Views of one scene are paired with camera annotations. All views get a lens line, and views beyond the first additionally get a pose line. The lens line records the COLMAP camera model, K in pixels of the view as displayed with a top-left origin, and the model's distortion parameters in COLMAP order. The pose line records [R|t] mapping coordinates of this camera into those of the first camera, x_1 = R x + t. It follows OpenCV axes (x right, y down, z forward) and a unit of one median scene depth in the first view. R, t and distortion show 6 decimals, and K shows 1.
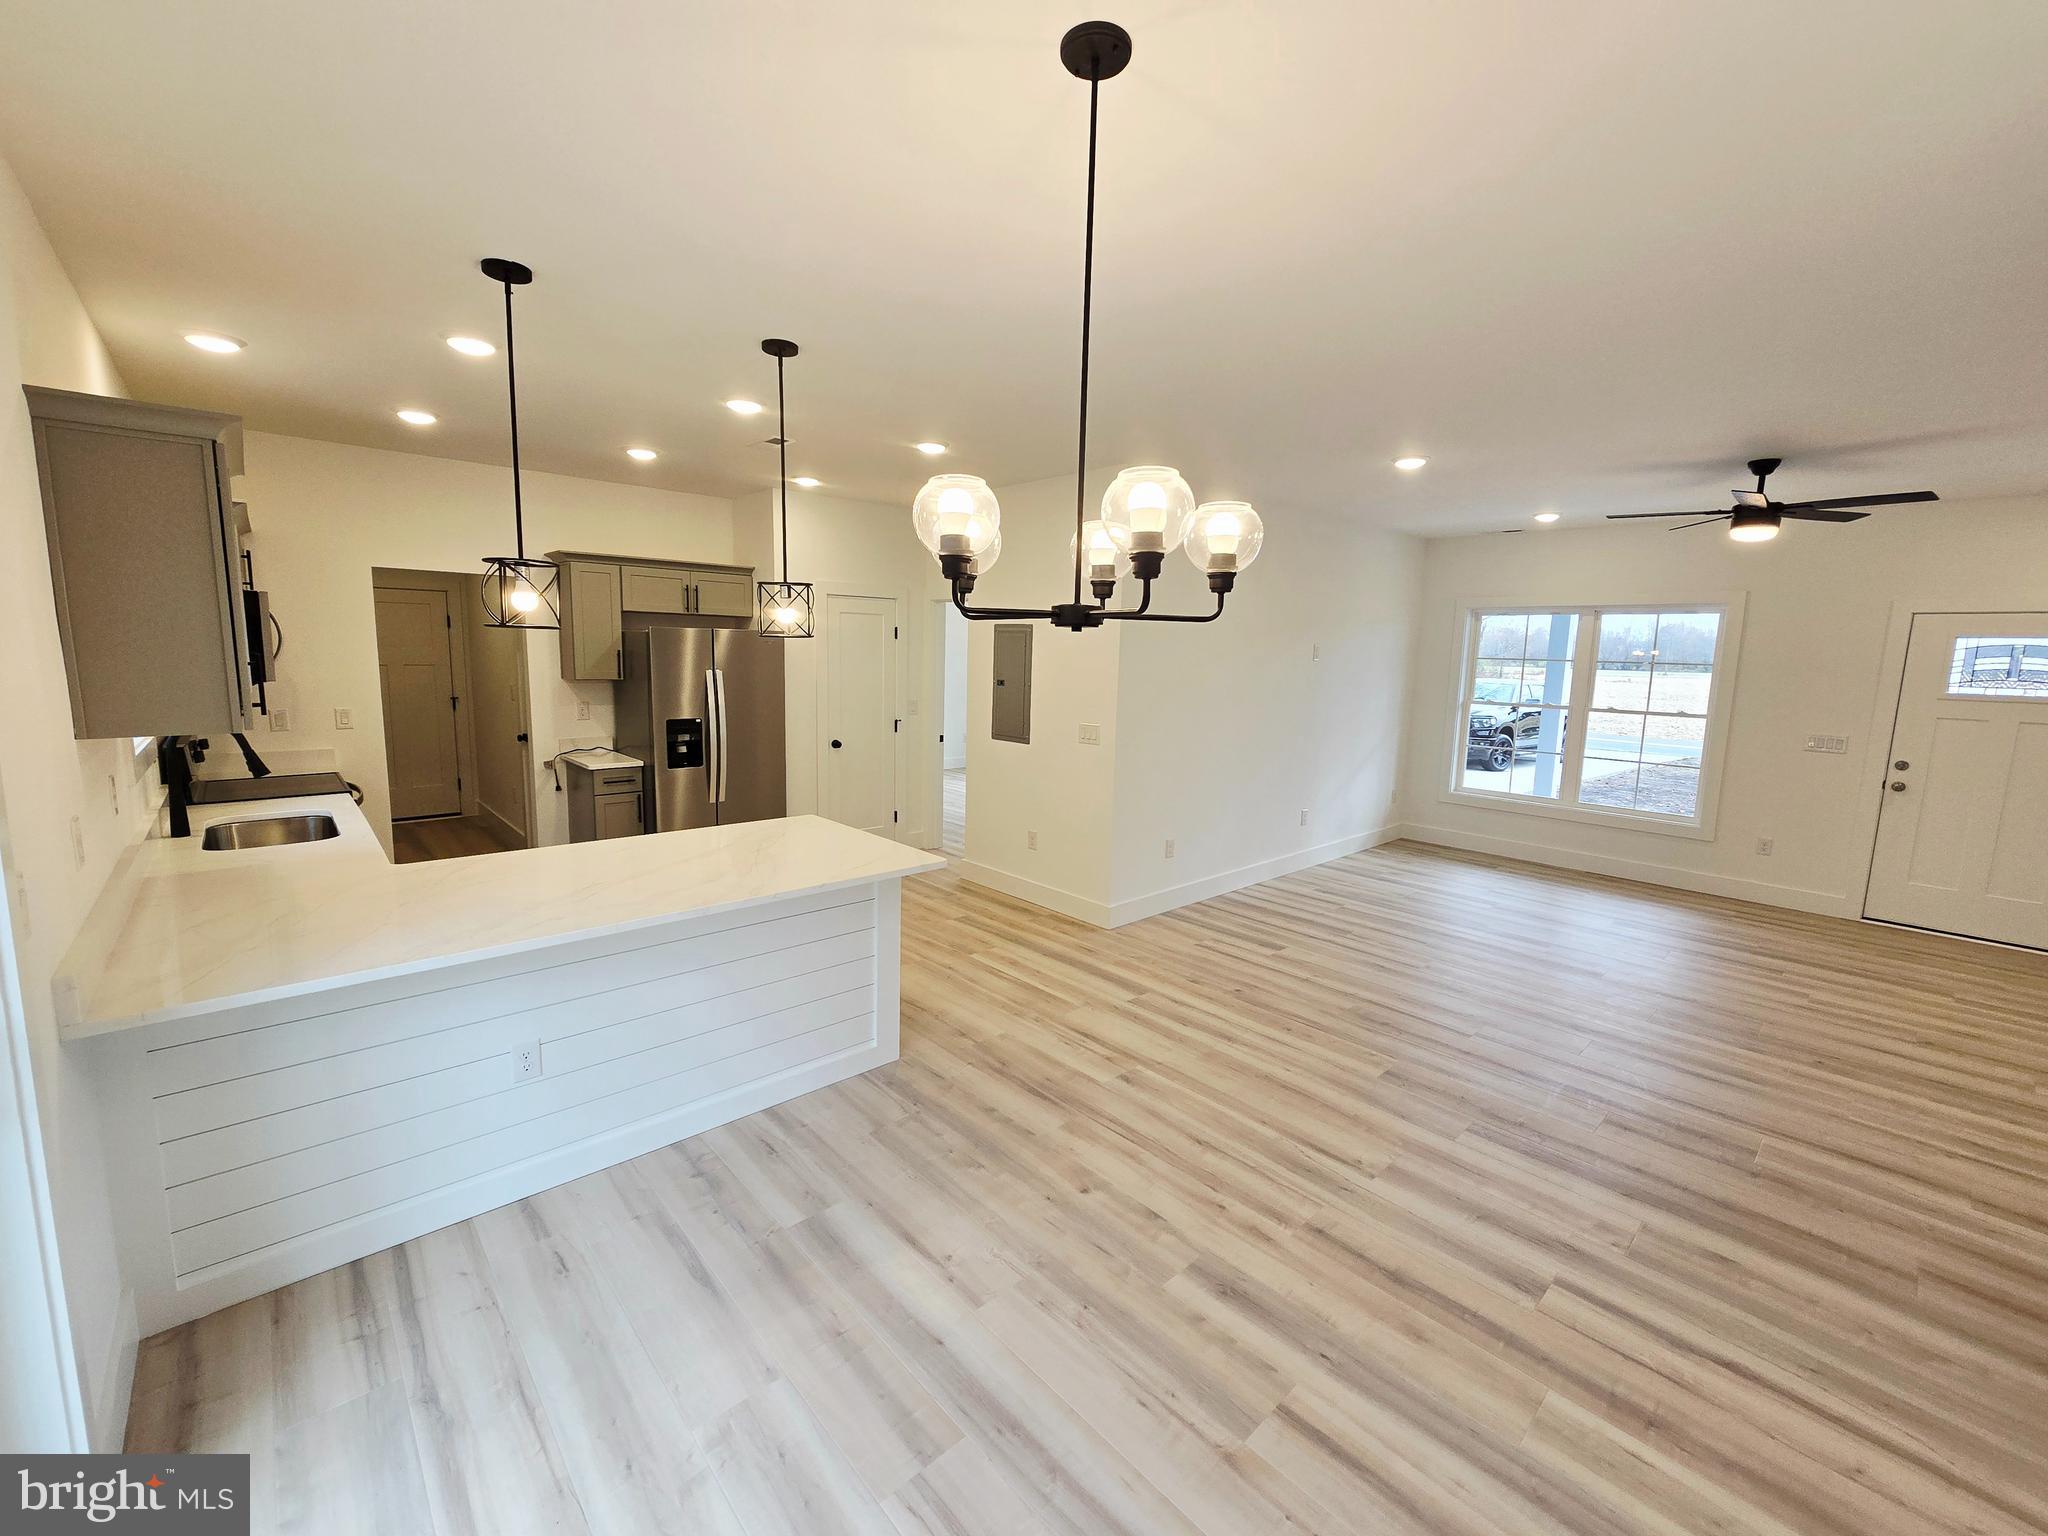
lens RADIAL K [[852.1, 0, 1007.1], [0, 852.1, 771.1], [0, 0, 1]] dist [0.002909, -0.002584]
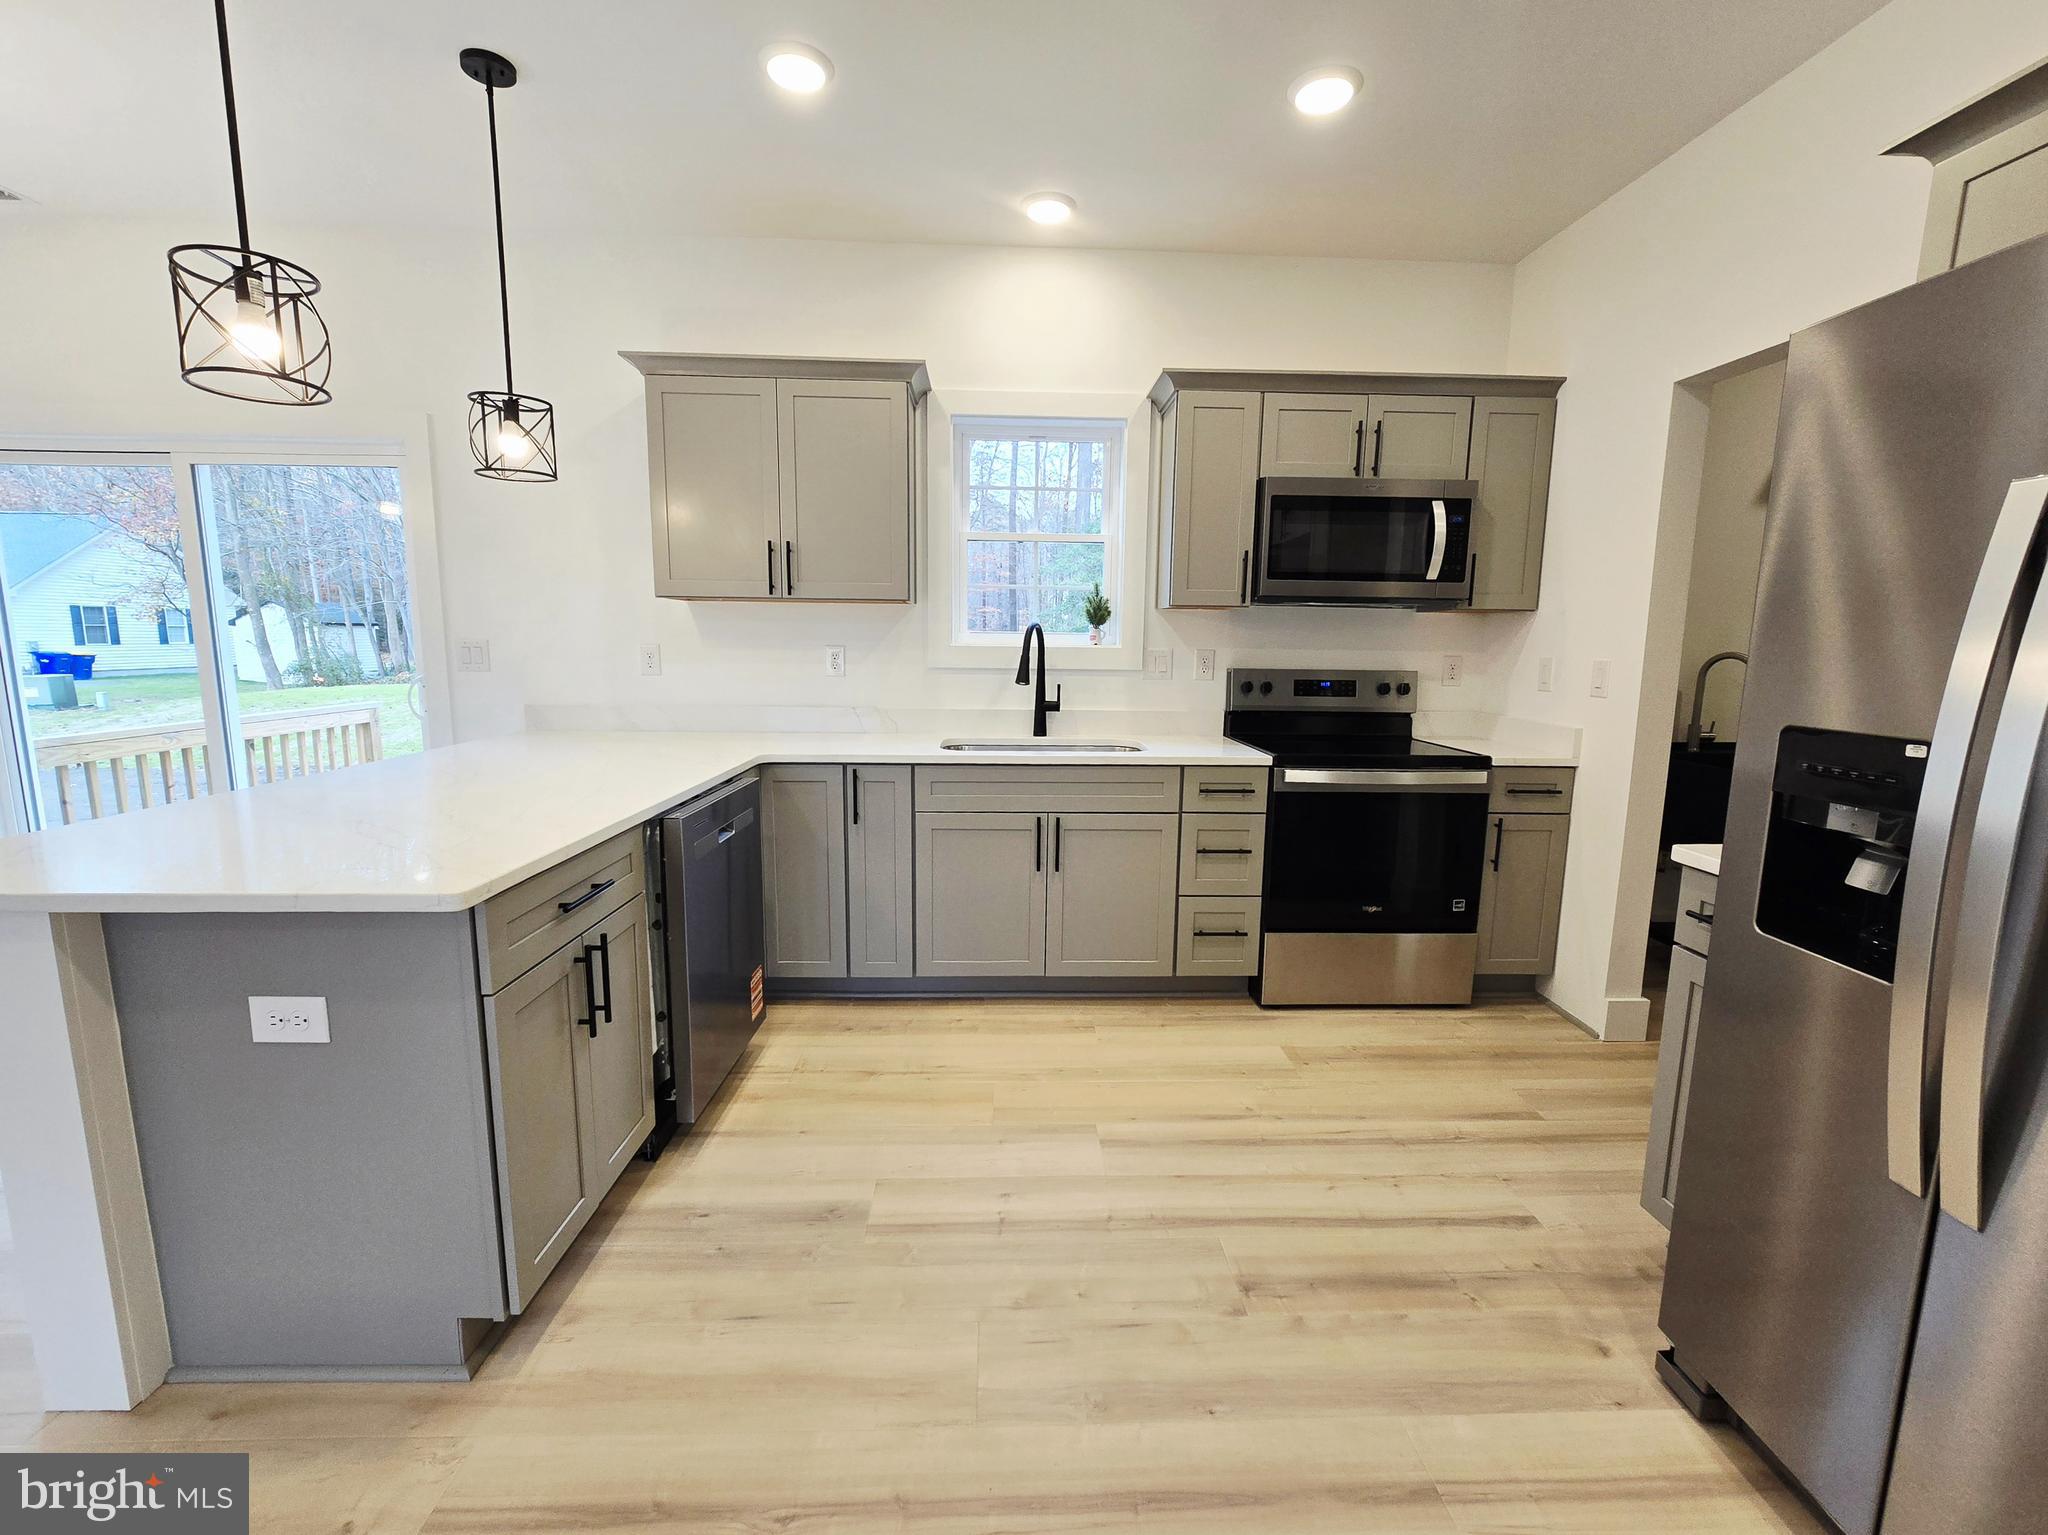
lens RADIAL K [[852.1, 0, 1032.5], [0, 852.1, 764.1], [0, 0, 1]] dist [0.002909, -0.002584]
pose [[-0.638723, 0.085053, -0.764722, -0.094851], [-0.134980, 0.966073, 0.220188, -0.083760], [0.757505, 0.243862, -0.605573, 1.122939]]
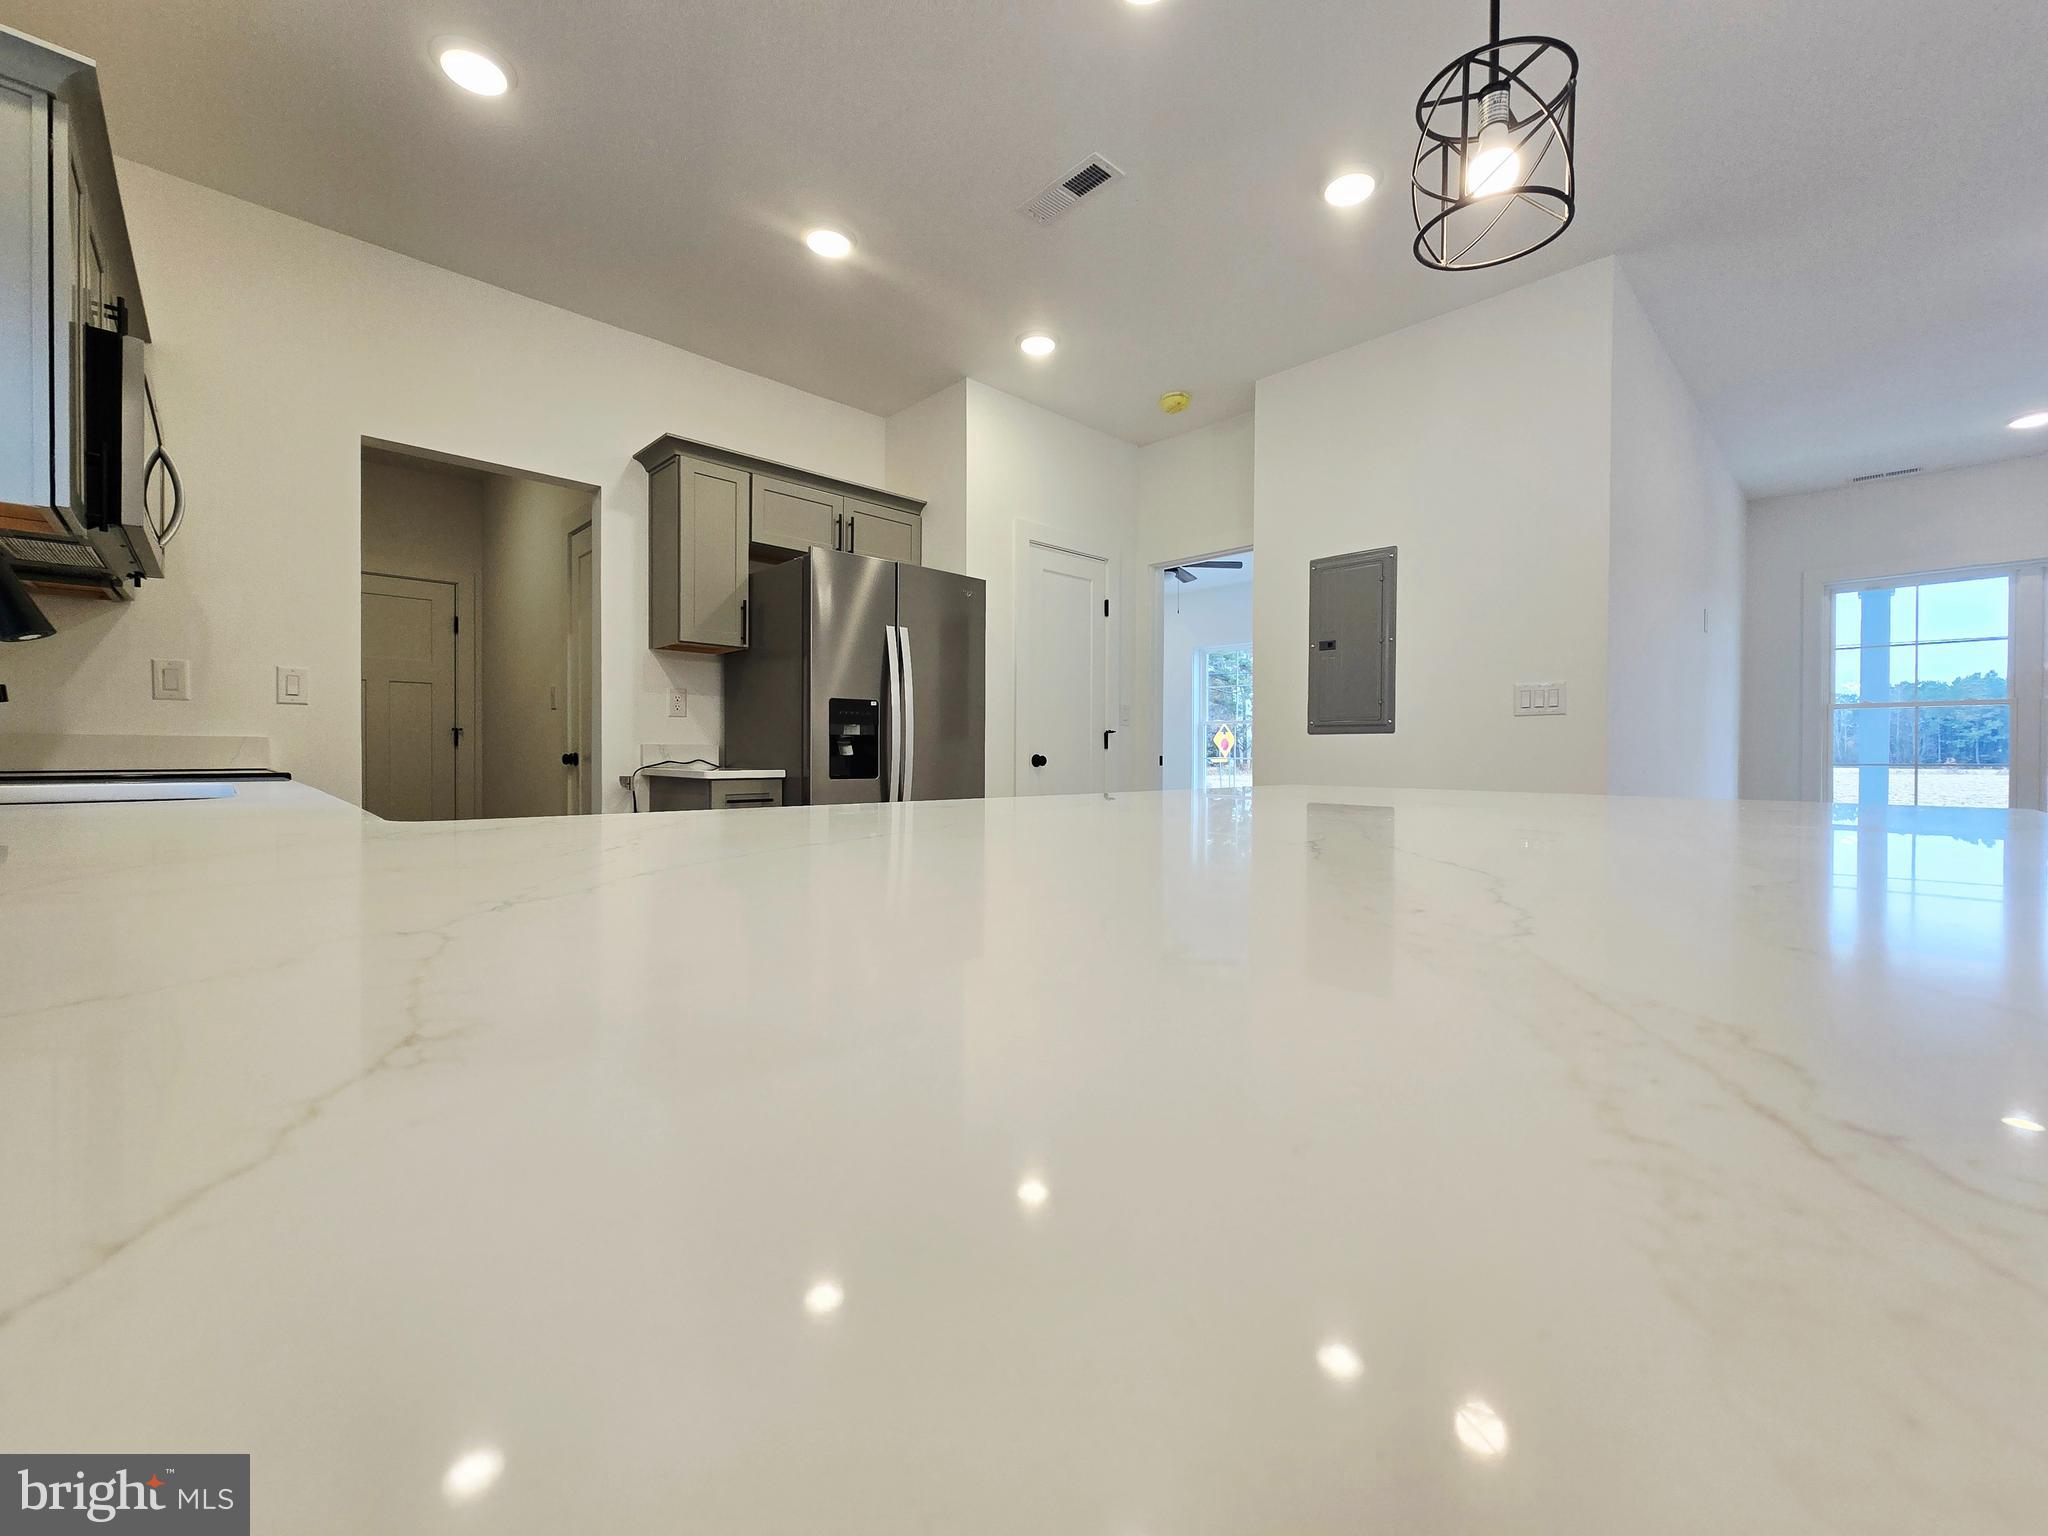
lens RADIAL K [[852.1, 0, 1009.7], [0, 852.1, 764.3], [0, 0, 1]] dist [0.002909, -0.002584]
pose [[0.999351, -0.019655, 0.030199, -0.329442], [0.023464, 0.991045, -0.131454, 0.080881], [-0.027344, 0.132077, 0.990862, 0.446781]]
